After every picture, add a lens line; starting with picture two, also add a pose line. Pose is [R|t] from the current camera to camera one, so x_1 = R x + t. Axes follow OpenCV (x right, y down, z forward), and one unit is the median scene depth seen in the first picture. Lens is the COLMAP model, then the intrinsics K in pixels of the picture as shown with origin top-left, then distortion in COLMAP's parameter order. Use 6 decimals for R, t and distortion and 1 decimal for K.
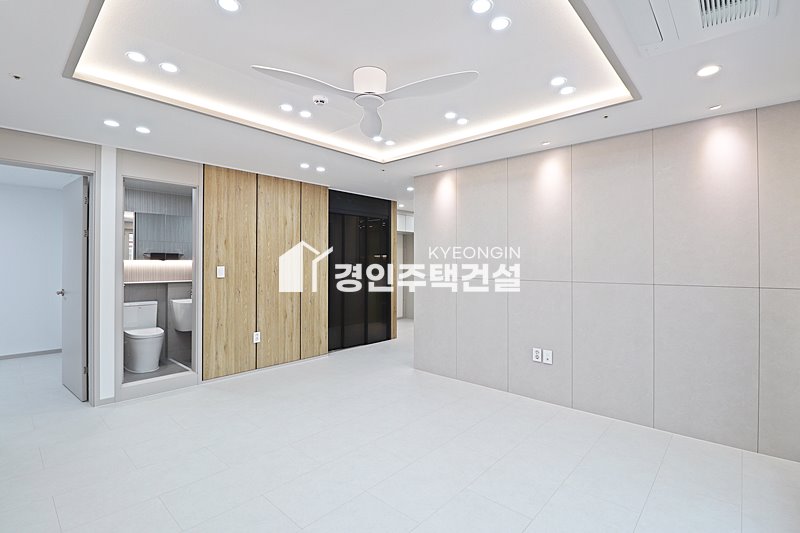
lens RADIAL K [[369.5, 0, 408.5], [0, 369.5, 256.9], [0, 0, 1]] dist [-0.009633, -0.008140]
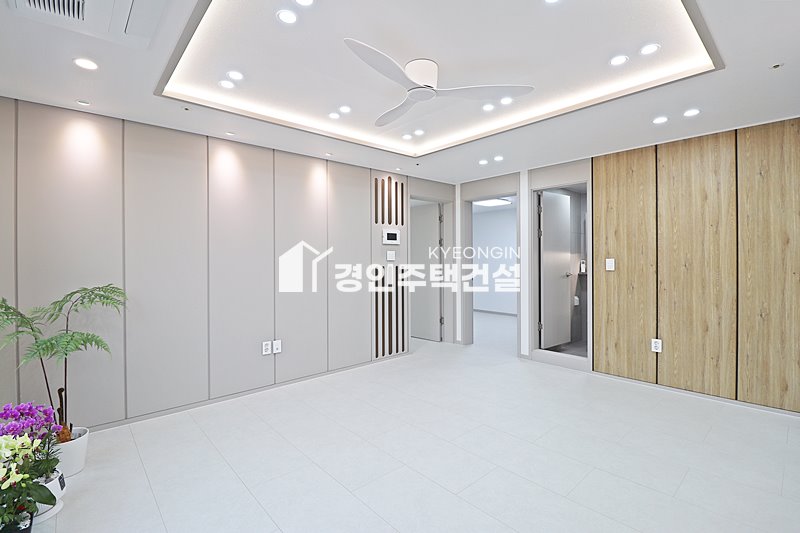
lens RADIAL K [[369.5, 0, 404.1], [0, 369.5, 260.4], [0, 0, 1]] dist [-0.009633, -0.008140]
pose [[-0.107075, 0.006369, -0.994231, 0.472090], [0.026763, 0.999636, 0.003522, 0.011860], [0.993891, -0.026232, -0.107206, 0.551538]]
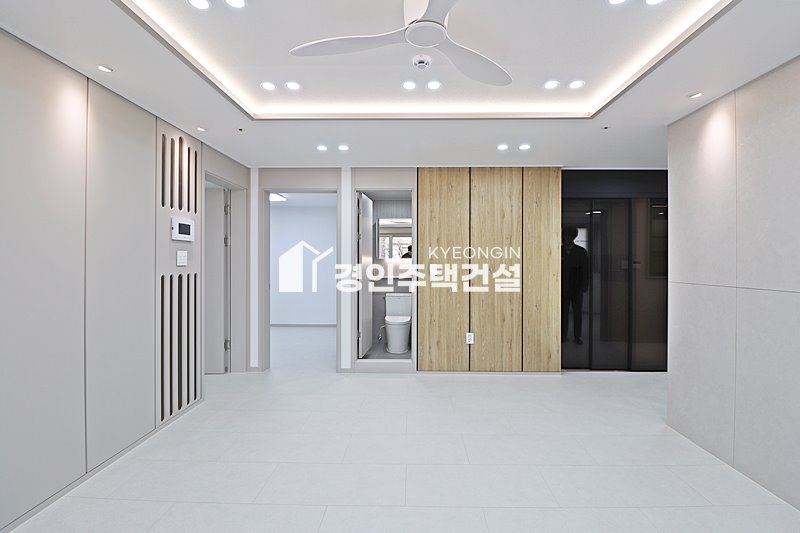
lens RADIAL K [[369.5, 0, 406.8], [0, 369.5, 262.7], [0, 0, 1]] dist [-0.009633, -0.008140]
pose [[0.652761, 0.006378, -0.757537, 0.214221], [0.012261, 0.999745, 0.018982, 0.001180], [0.757465, -0.021679, 0.652516, 0.261041]]
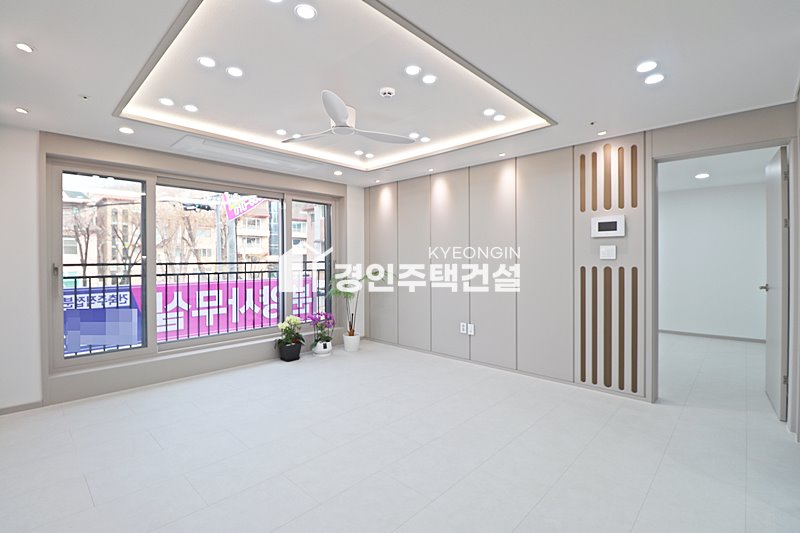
lens RADIAL K [[369.5, 0, 398.1], [0, 369.5, 261.6], [0, 0, 1]] dist [-0.009633, -0.008140]
pose [[-0.999181, 0.002180, 0.040415, -0.188062], [0.001617, 0.999901, -0.013954, 0.030880], [-0.040442, -0.013878, -0.999086, 1.209367]]
